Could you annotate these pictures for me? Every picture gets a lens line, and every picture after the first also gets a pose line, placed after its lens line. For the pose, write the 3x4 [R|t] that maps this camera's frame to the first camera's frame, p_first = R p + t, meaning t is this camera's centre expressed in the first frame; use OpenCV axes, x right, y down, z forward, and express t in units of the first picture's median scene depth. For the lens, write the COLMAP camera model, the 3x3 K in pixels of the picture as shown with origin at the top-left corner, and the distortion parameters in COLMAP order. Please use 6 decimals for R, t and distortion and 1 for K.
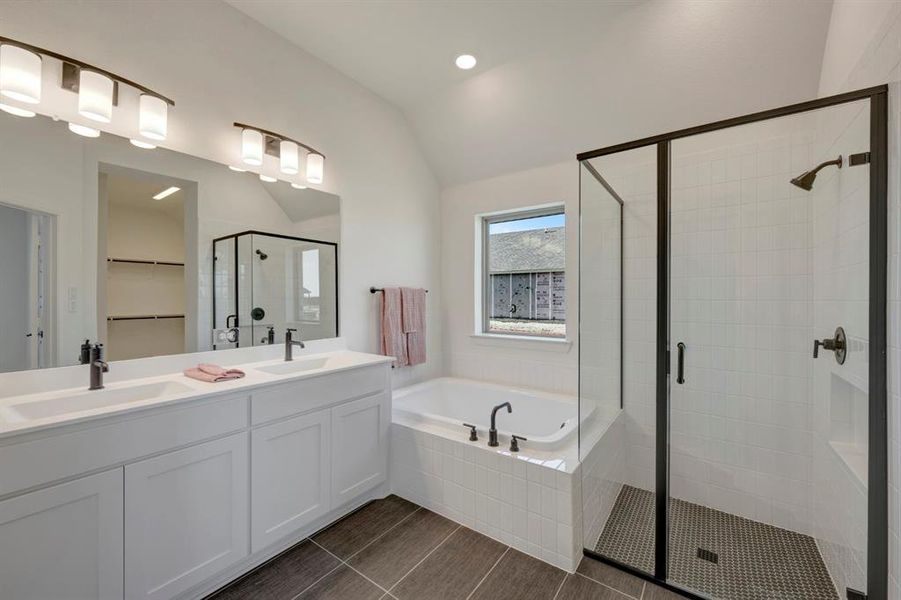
lens RADIAL K [[357.1, 0, 454.0], [0, 357.1, 301.4], [0, 0, 1]] dist [0.000298, 0.000144]
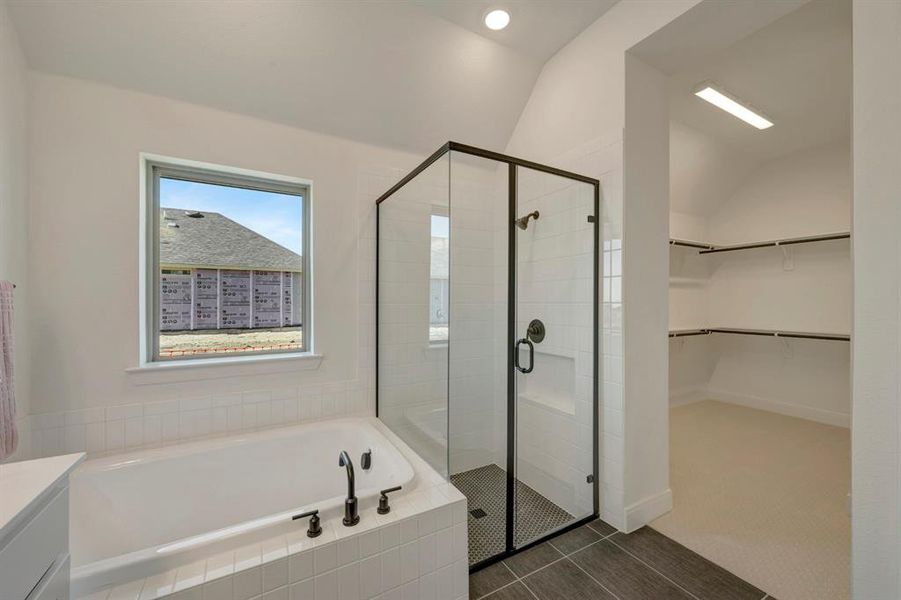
lens RADIAL K [[357.1, 0, 454.0], [0, 357.1, 301.4], [0, 0, 1]] dist [0.000298, 0.000144]
pose [[0.411420, -0.001121, 0.911445, -0.404361], [0.010950, 0.999933, -0.003713, -0.003527], [-0.911380, 0.011508, 0.411404, 0.534178]]
